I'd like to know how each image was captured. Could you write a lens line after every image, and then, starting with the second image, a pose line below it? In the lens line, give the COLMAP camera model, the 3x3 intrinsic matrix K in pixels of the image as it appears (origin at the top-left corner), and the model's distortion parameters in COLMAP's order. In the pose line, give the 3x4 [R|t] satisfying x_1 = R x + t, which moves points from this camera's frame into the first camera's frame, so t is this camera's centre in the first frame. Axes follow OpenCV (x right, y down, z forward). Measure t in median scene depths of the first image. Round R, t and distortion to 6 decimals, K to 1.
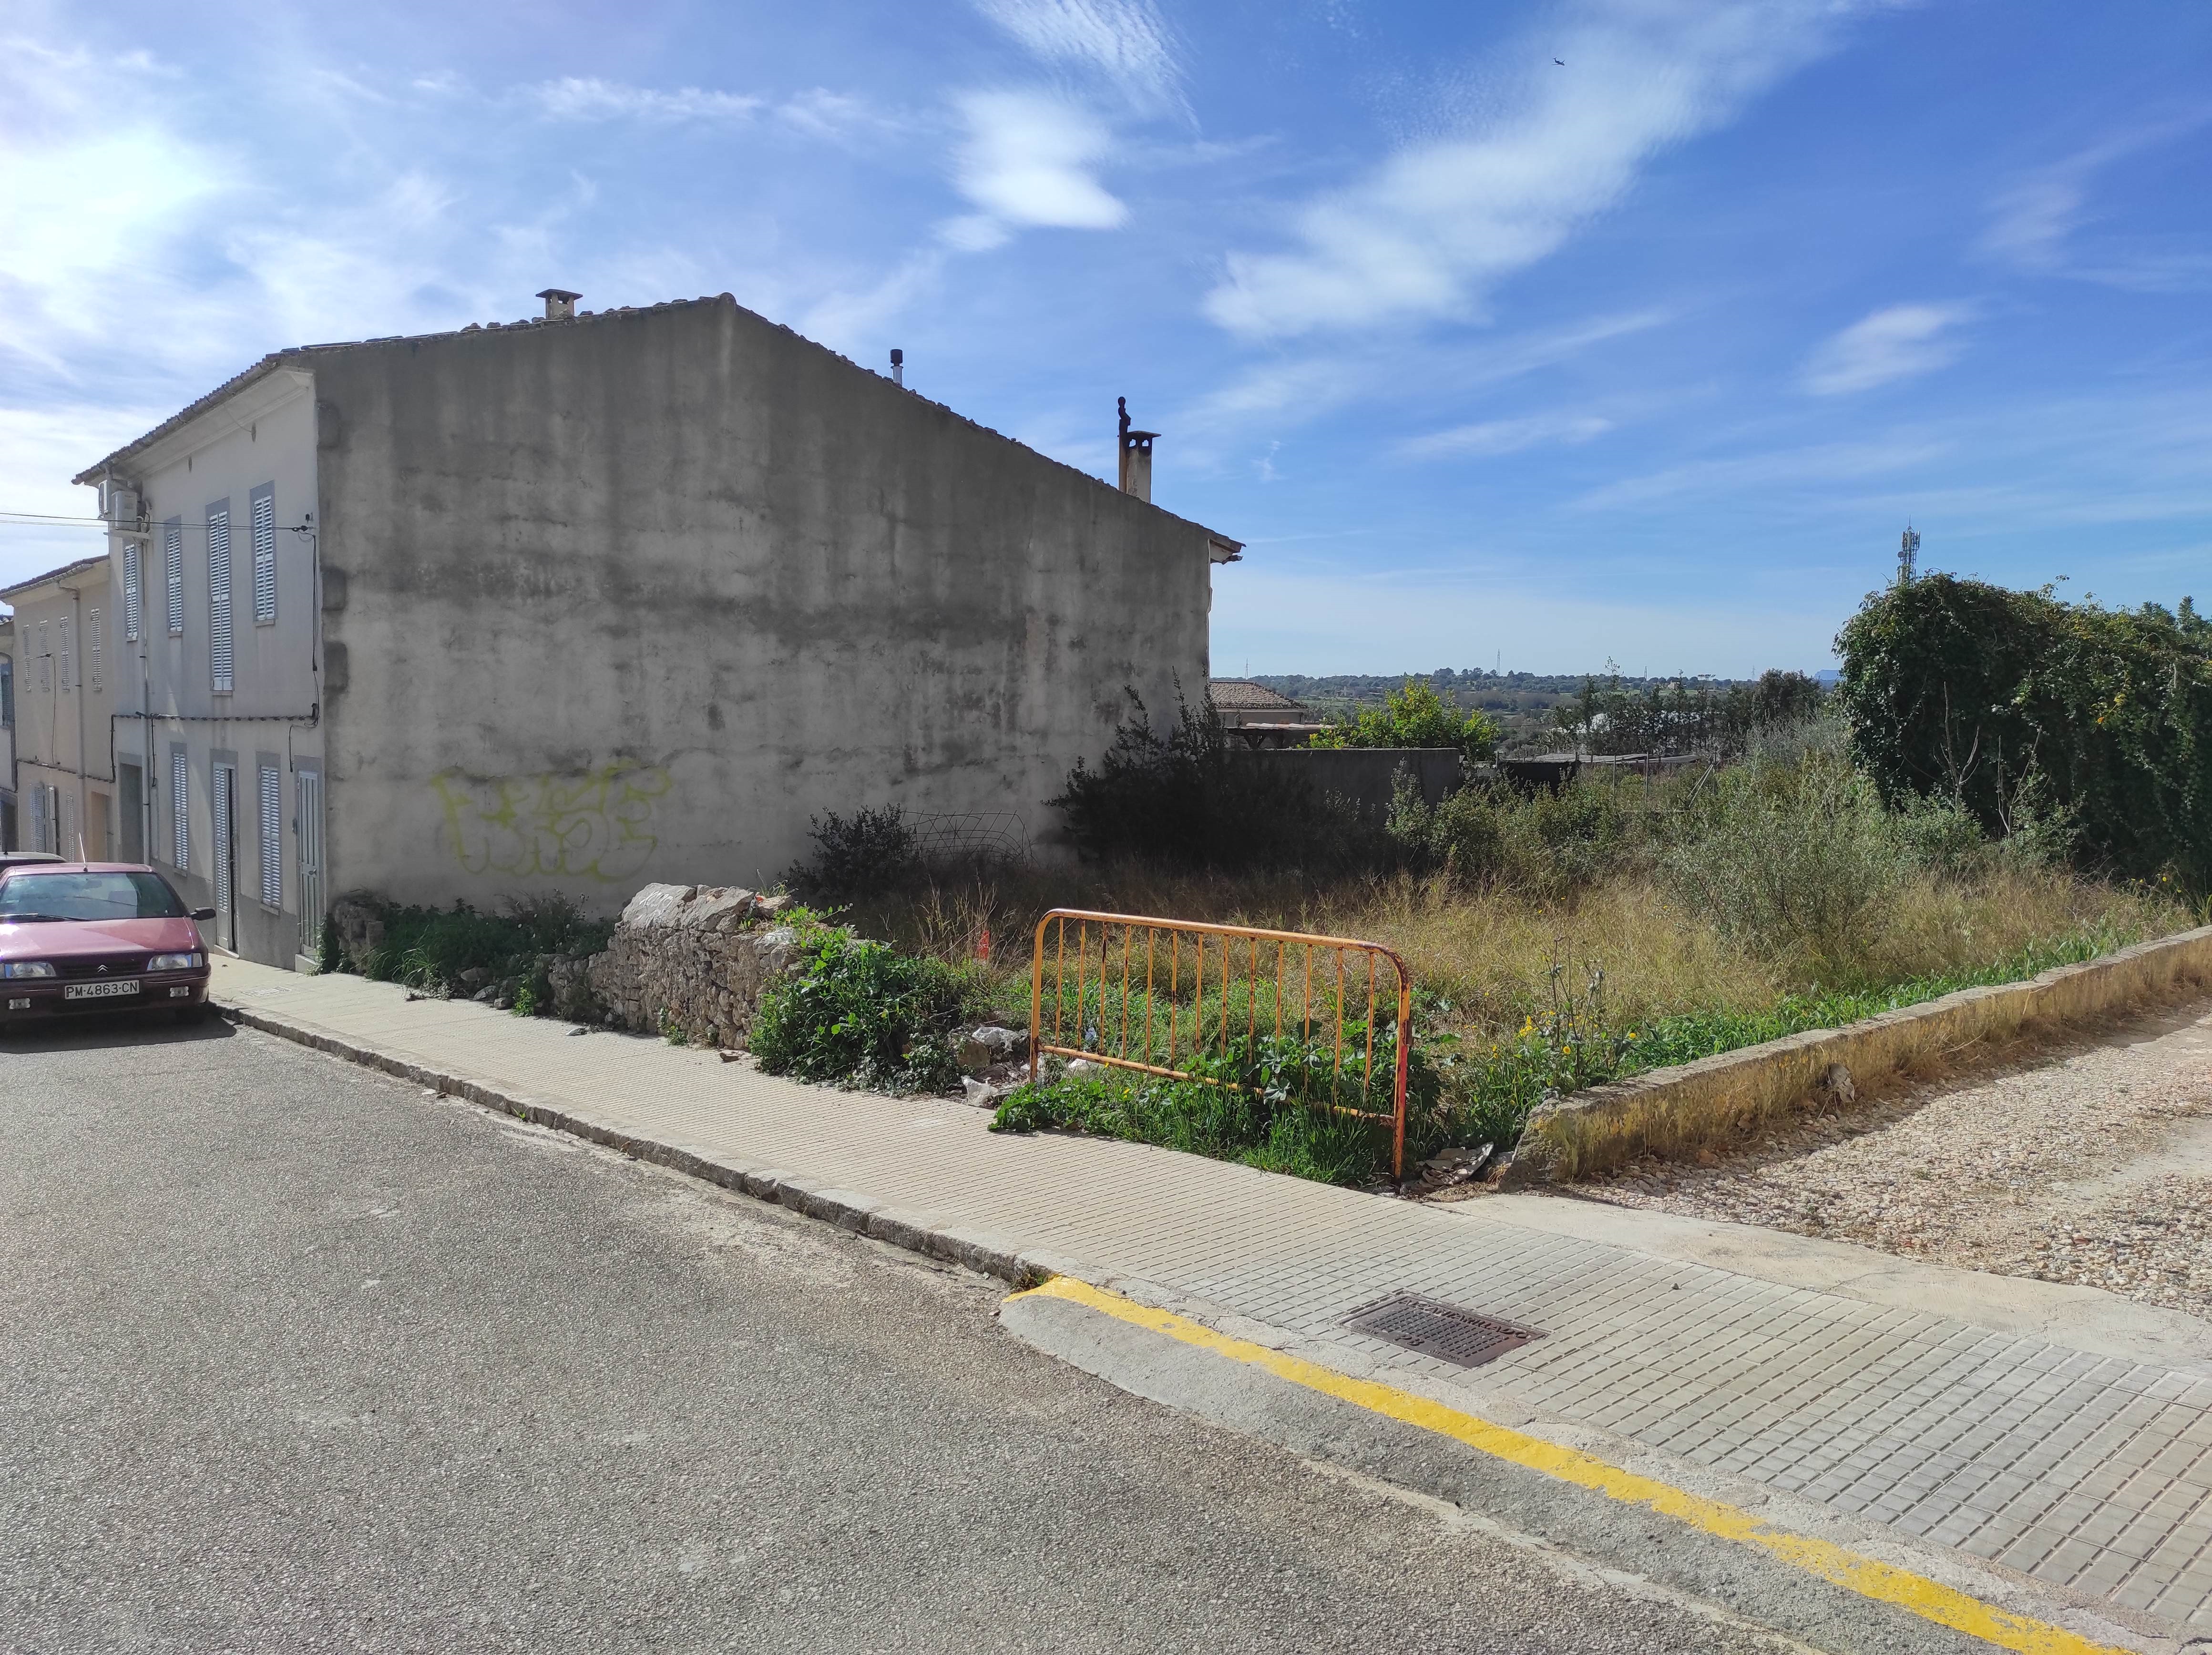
lens RADIAL K [[1612.8, 0, 1106.0], [0, 1612.8, 827.5], [0, 0, 1]] dist [0.067914, -0.069496]
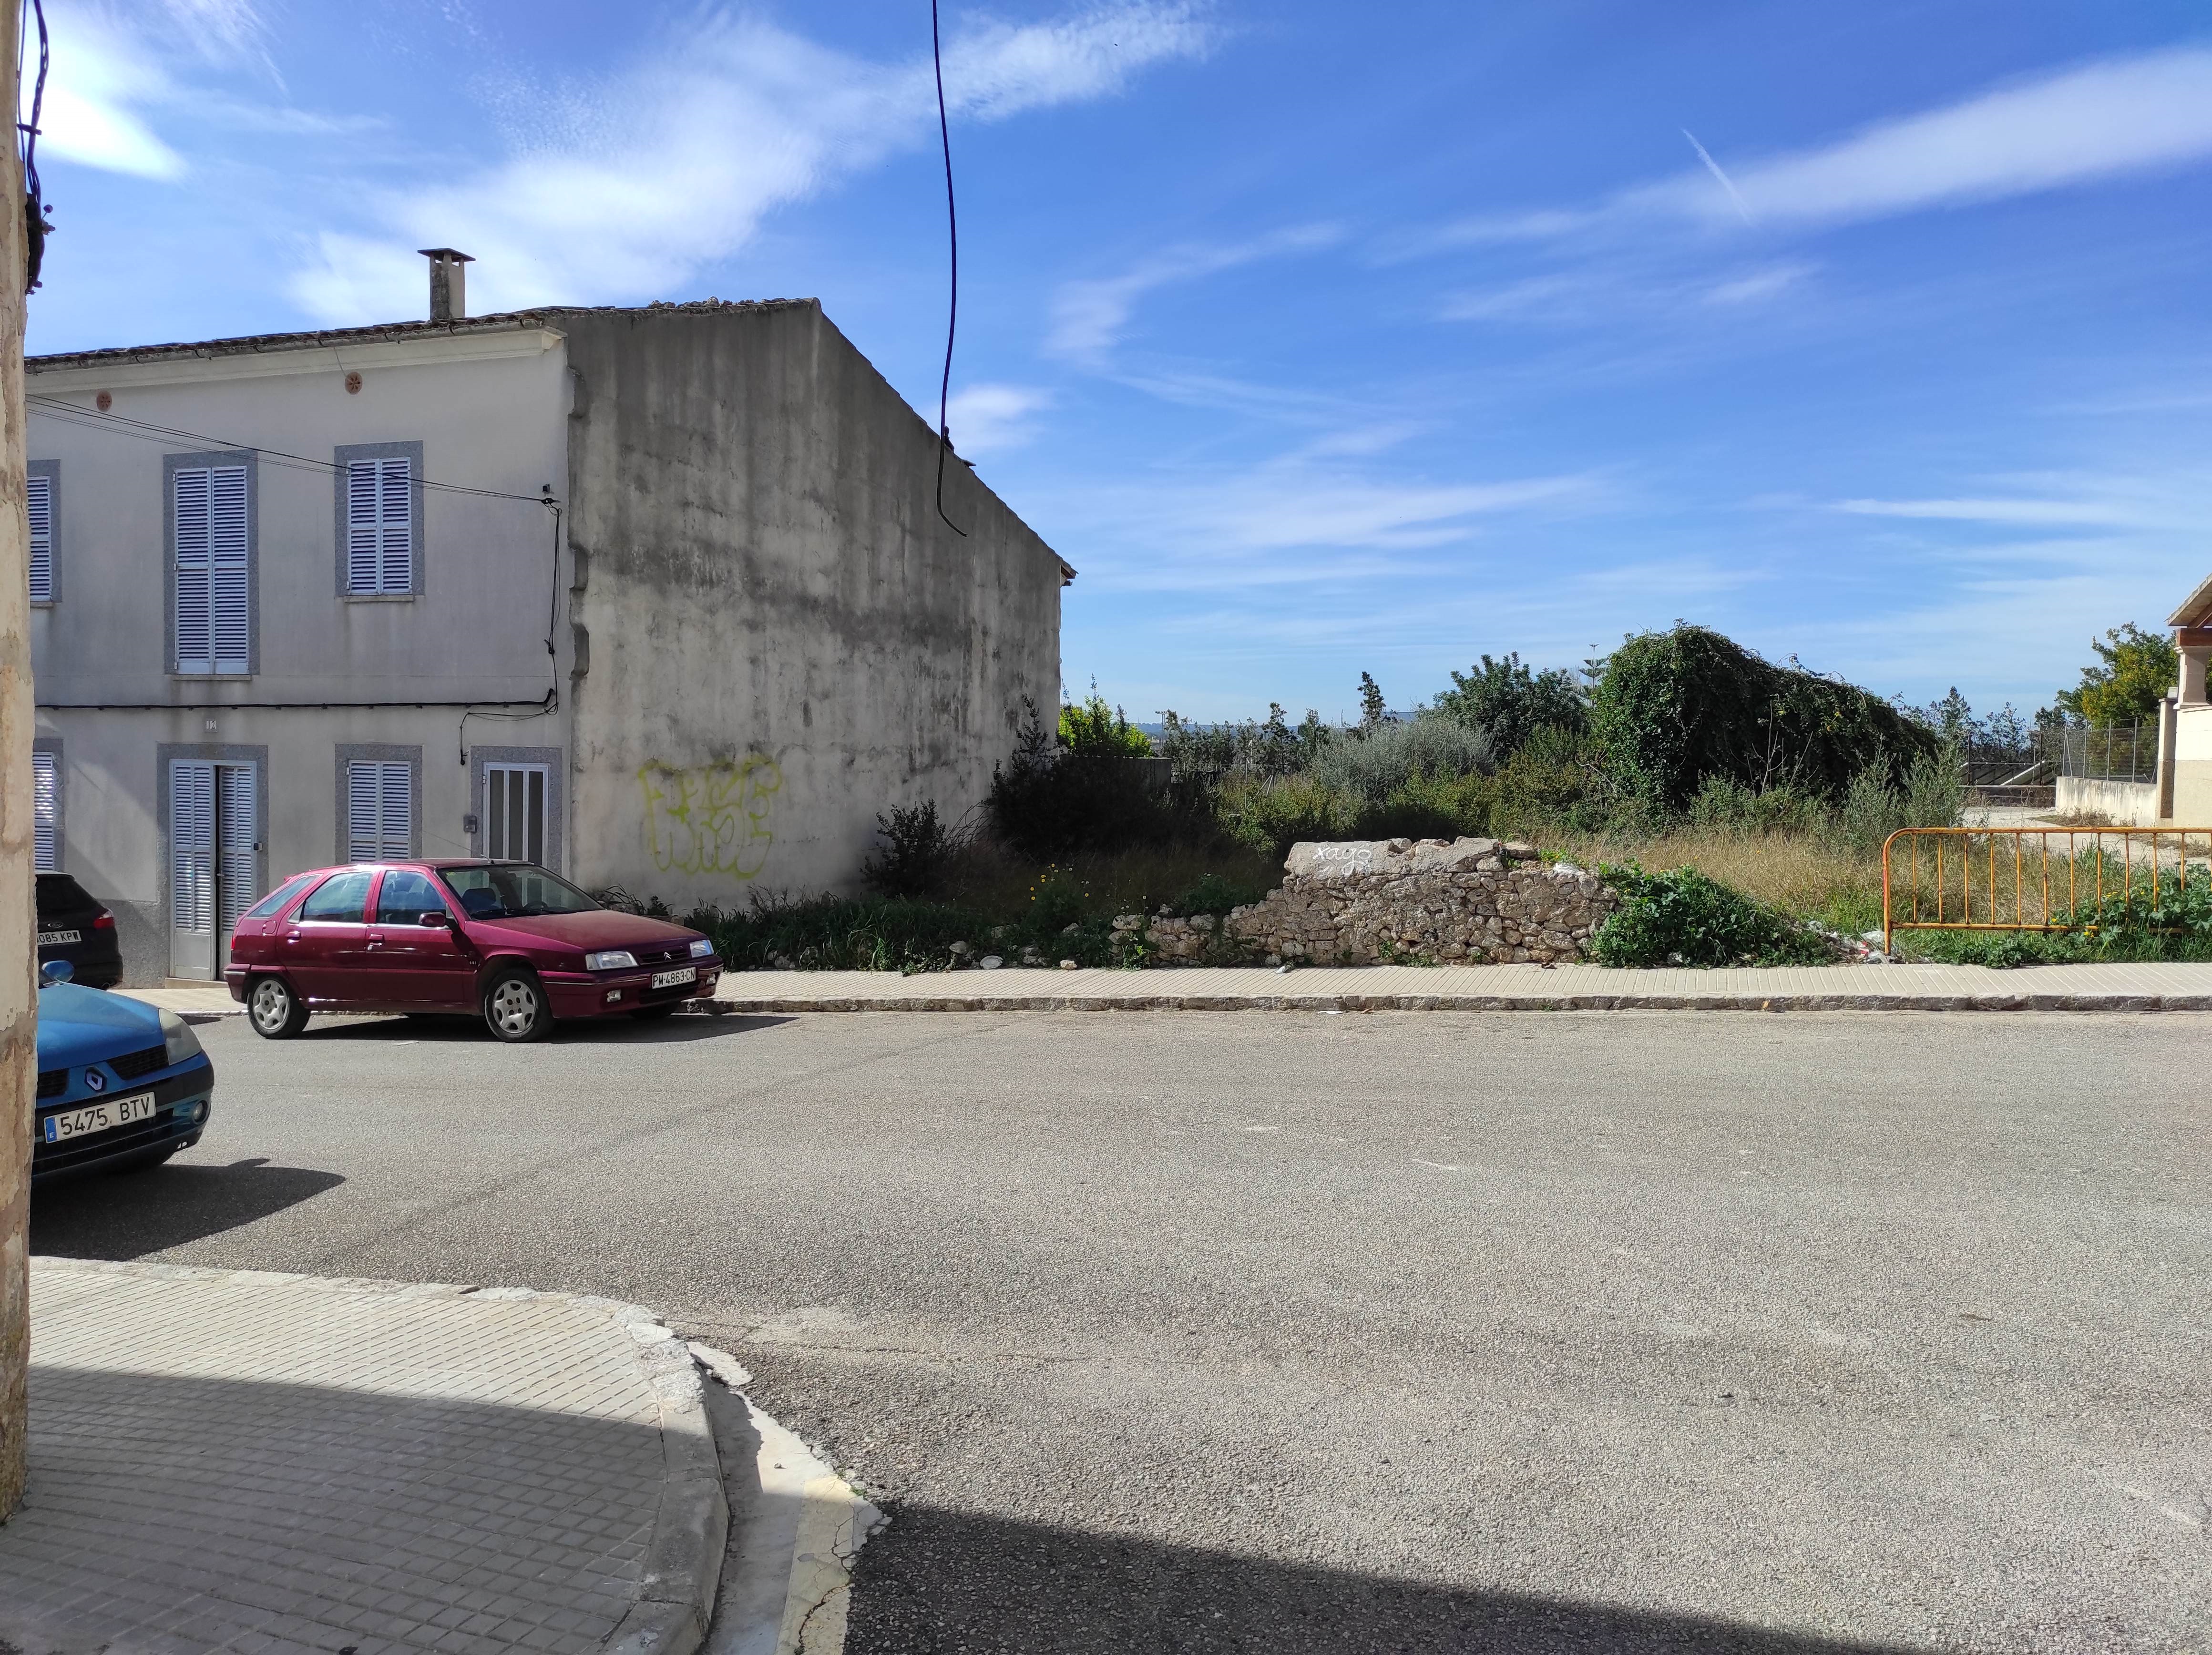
lens RADIAL K [[1618.2, 0, 1098.6], [0, 1618.2, 823.4], [0, 0, 1]] dist [0.062456, -0.049758]
pose [[0.868932, -0.016613, 0.494652, -0.596060], [0.027888, 0.999492, -0.015422, 0.020951], [-0.494144, 0.027196, 0.868954, 0.035700]]
